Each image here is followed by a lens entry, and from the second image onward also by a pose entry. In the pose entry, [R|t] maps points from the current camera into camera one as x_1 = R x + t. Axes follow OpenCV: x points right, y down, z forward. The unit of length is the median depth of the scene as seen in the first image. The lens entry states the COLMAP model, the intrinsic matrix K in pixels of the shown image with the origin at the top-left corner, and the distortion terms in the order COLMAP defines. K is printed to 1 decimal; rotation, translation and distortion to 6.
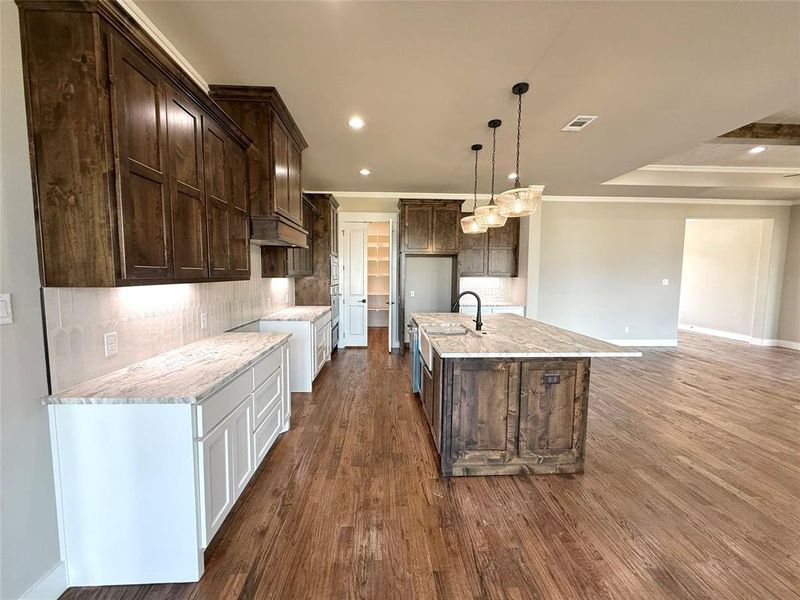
lens RADIAL K [[318.8, 0, 397.1], [0, 318.8, 299.9], [0, 0, 1]] dist [0.002375, 0.000221]
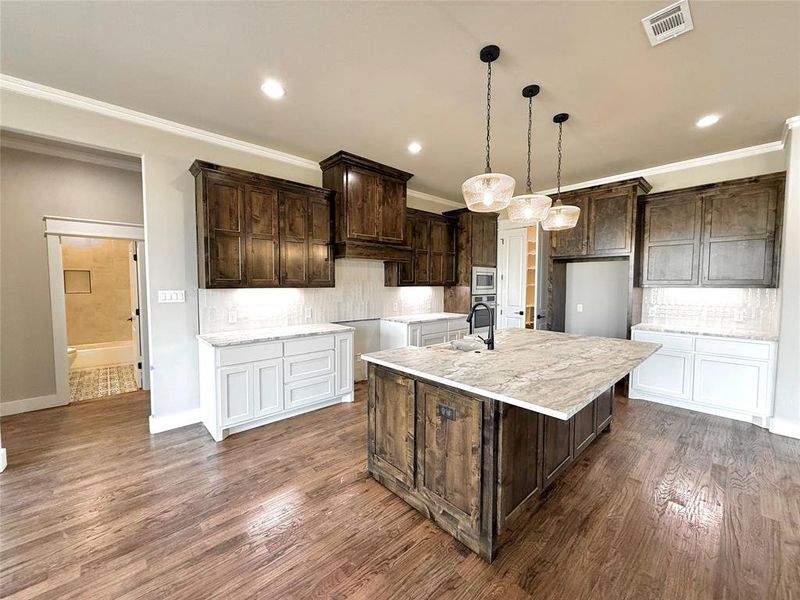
lens RADIAL K [[318.8, 0, 397.1], [0, 318.8, 299.9], [0, 0, 1]] dist [0.002375, 0.000221]
pose [[0.635302, 0.035930, -0.771427, 1.008942], [-0.061804, 0.998079, -0.004412, -0.021163], [0.769787, 0.050480, 0.636302, 0.378260]]
